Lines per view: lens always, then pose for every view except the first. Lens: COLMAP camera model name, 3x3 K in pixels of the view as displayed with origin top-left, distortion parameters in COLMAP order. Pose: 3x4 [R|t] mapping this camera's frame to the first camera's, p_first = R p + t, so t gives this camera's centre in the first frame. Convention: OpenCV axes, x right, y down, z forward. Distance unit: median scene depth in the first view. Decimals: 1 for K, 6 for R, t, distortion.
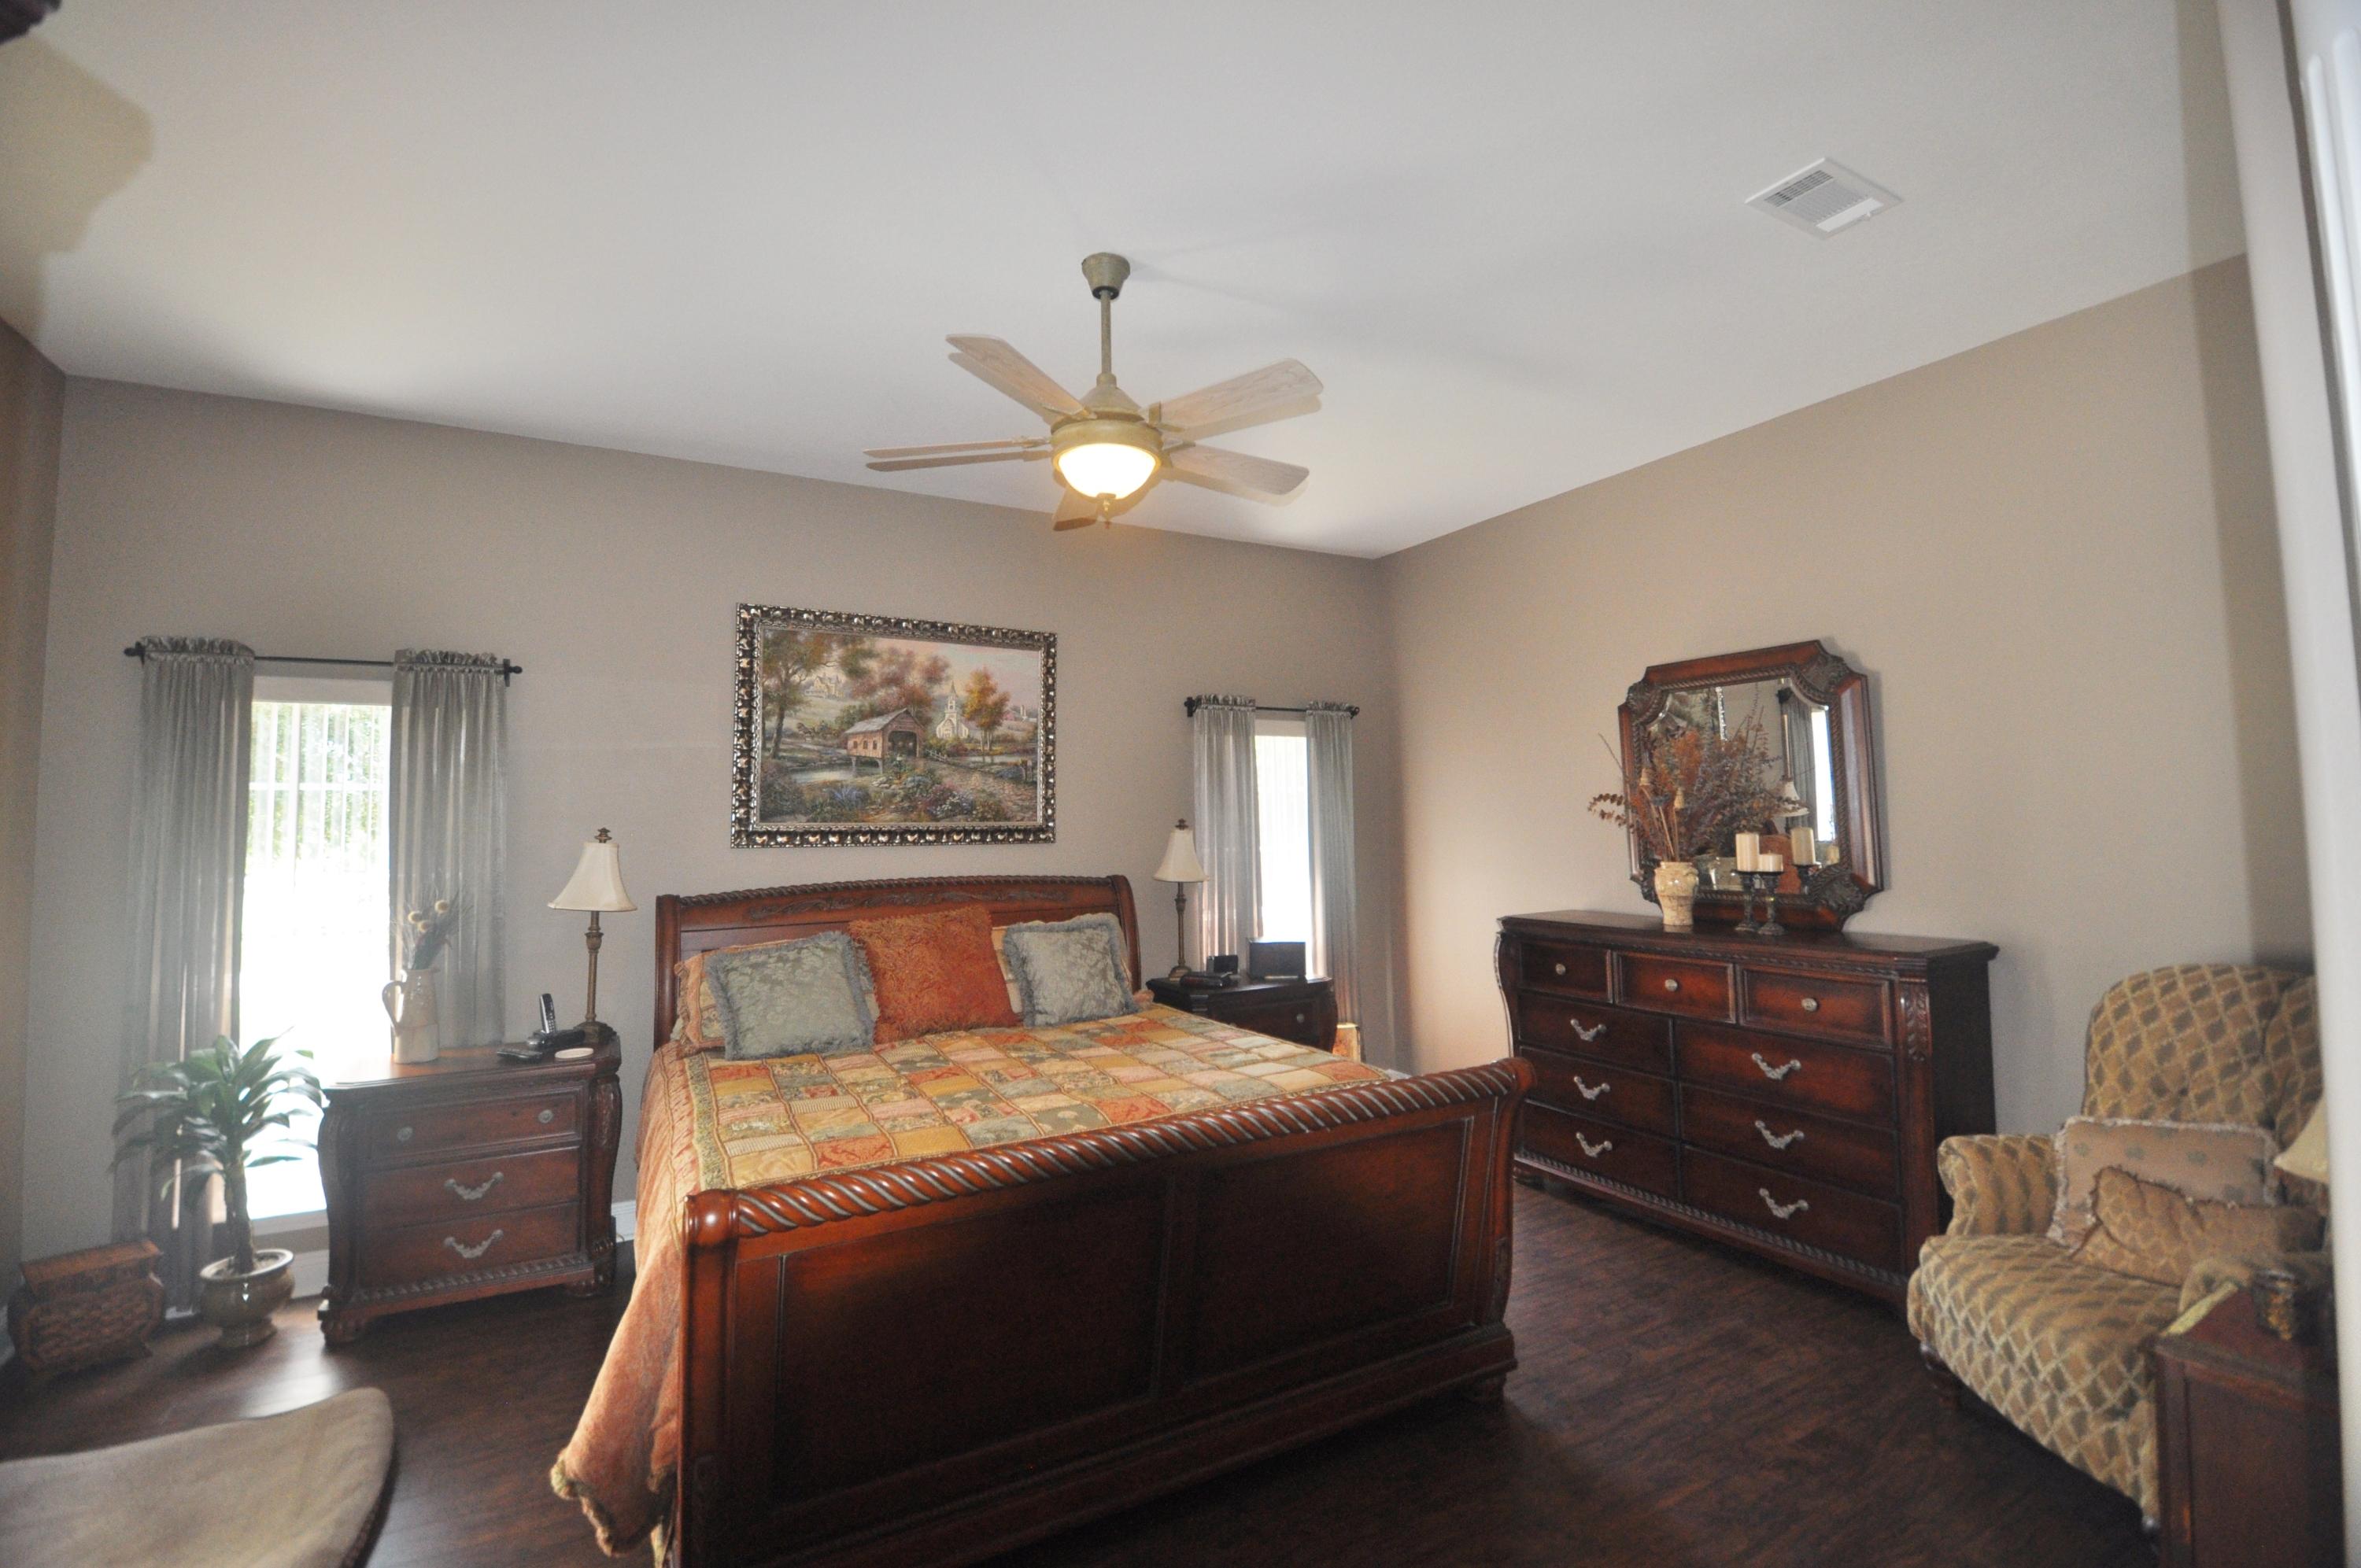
lens RADIAL K [[1015.3, 0, 1186.7], [0, 1015.3, 771.2], [0, 0, 1]] dist [0.013343, -0.019293]
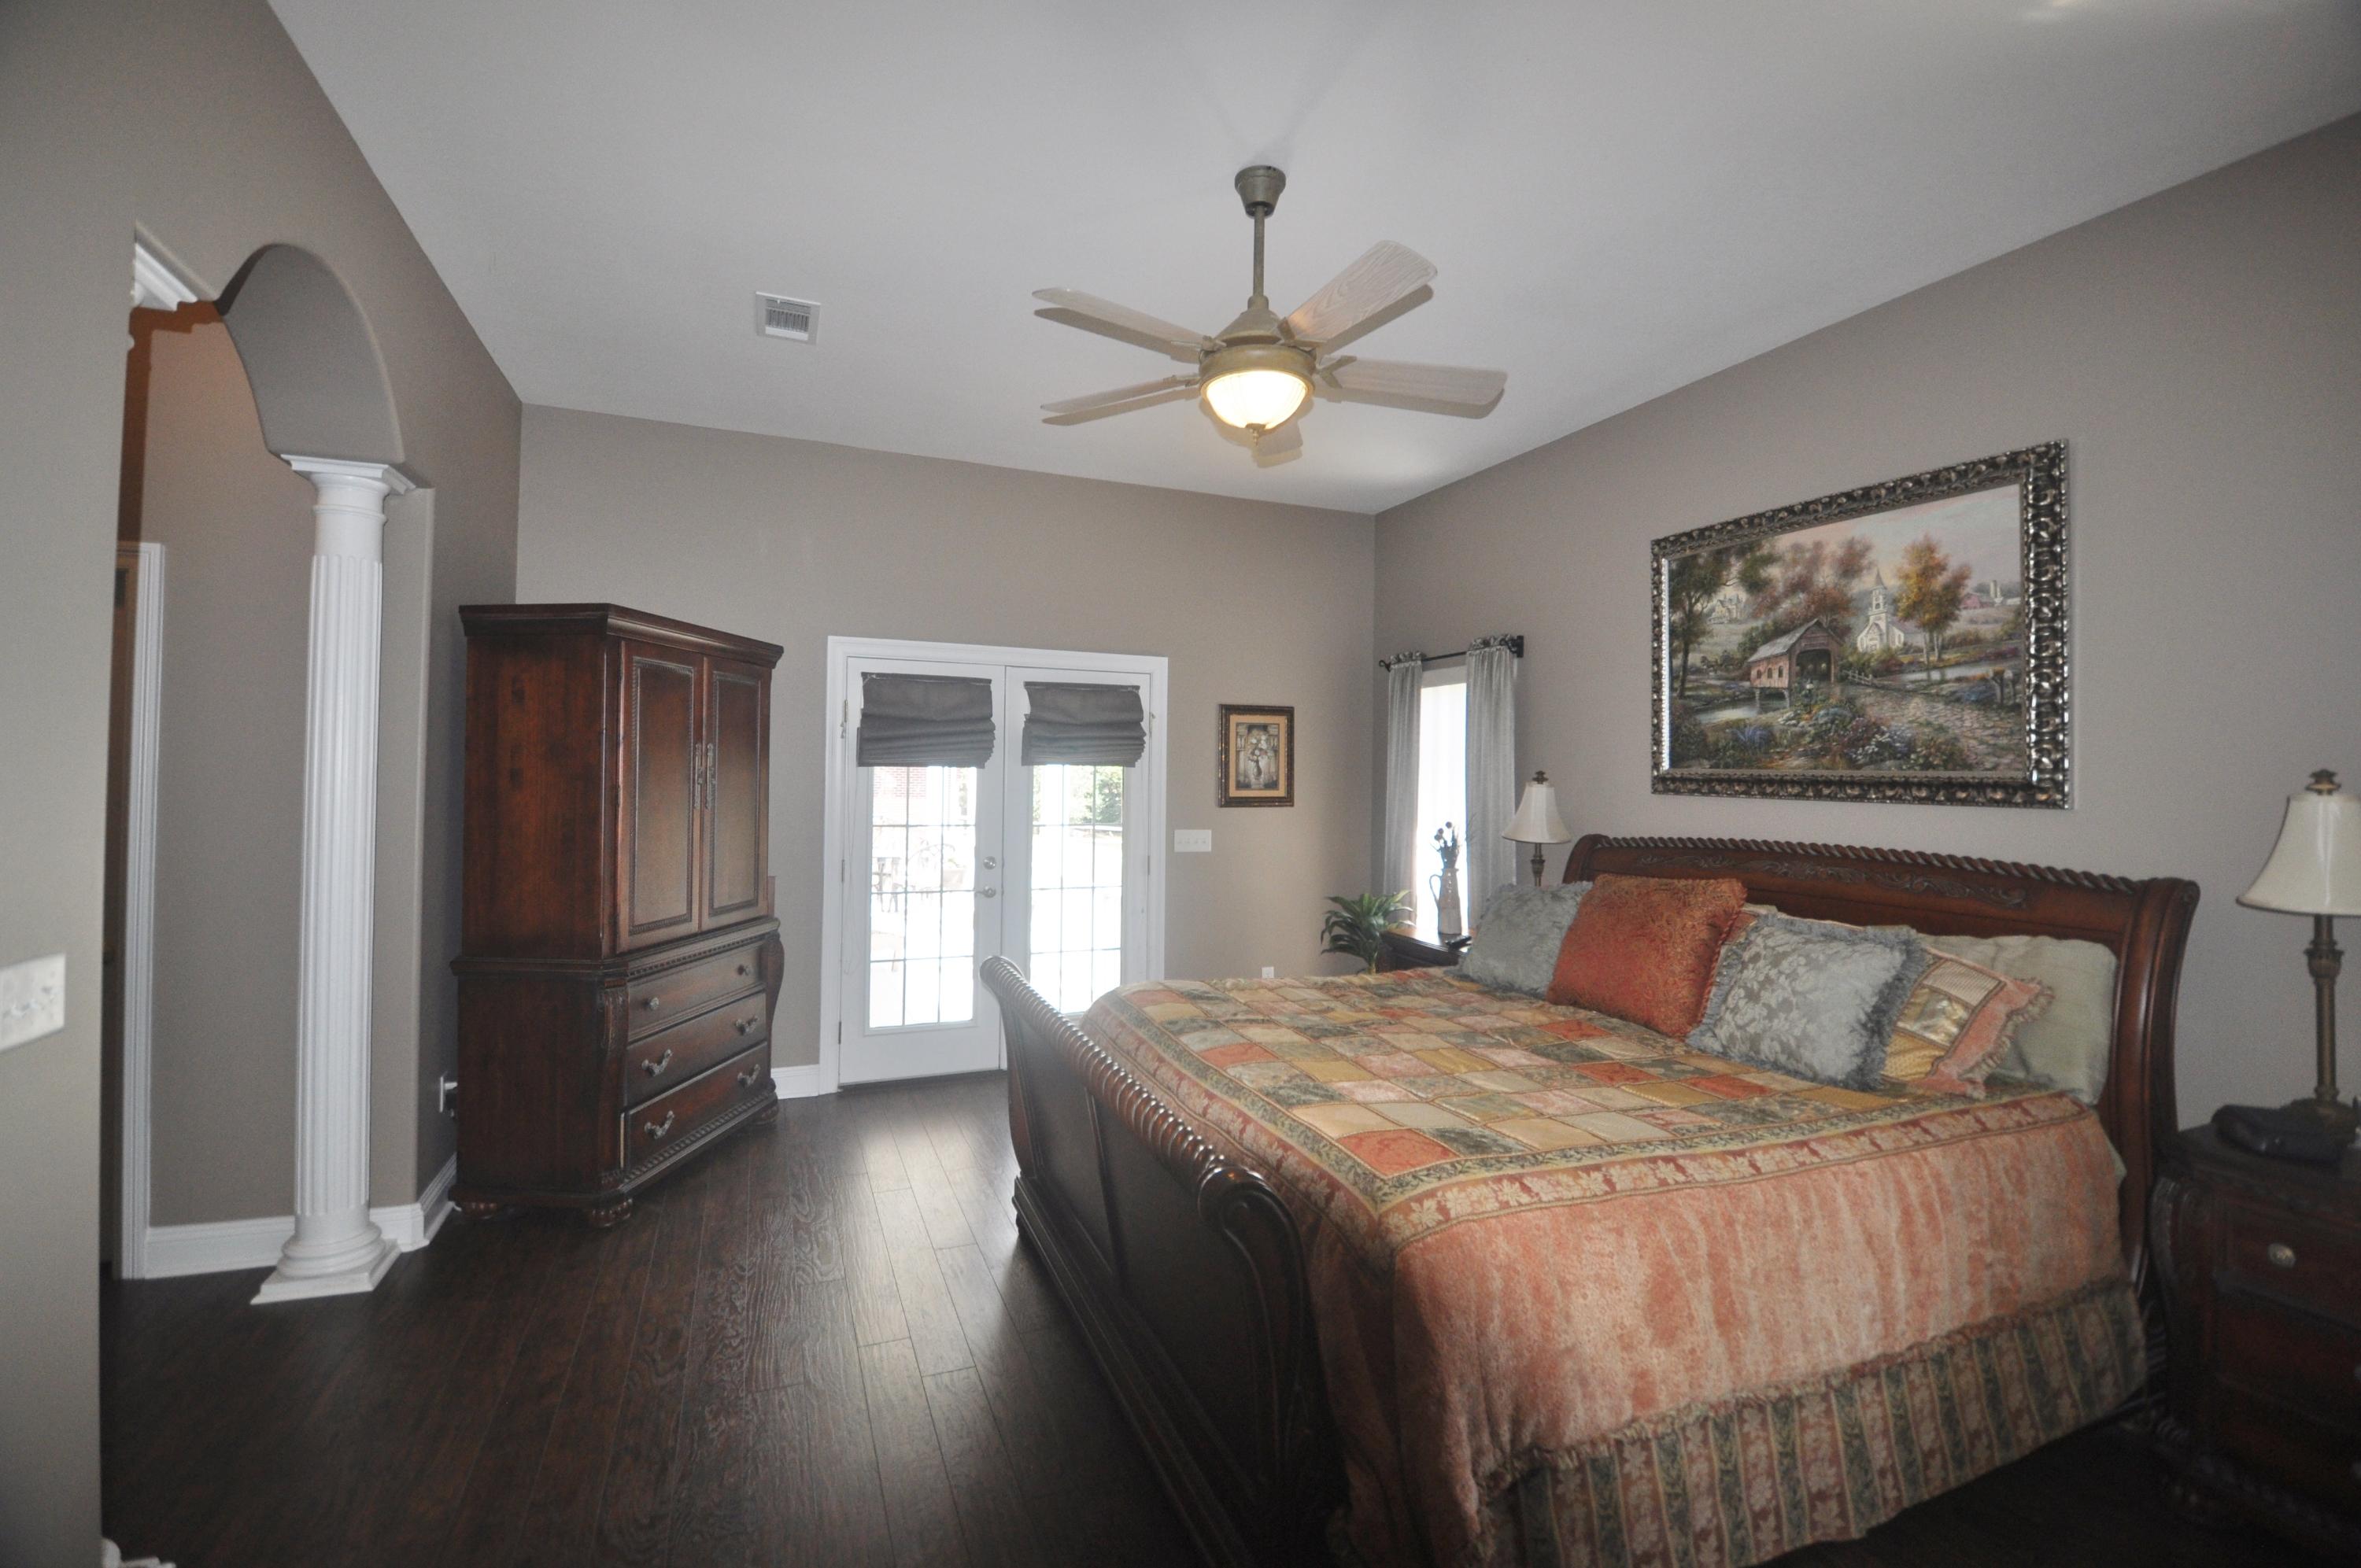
lens RADIAL K [[1015.3, 0, 1186.7], [0, 1015.3, 771.2], [0, 0, 1]] dist [0.013343, -0.019293]
pose [[-0.110778, 0.011929, -0.993774, 0.528232], [0.043339, 0.999035, 0.007161, 0.025512], [0.992900, -0.042276, -0.111188, 0.615361]]
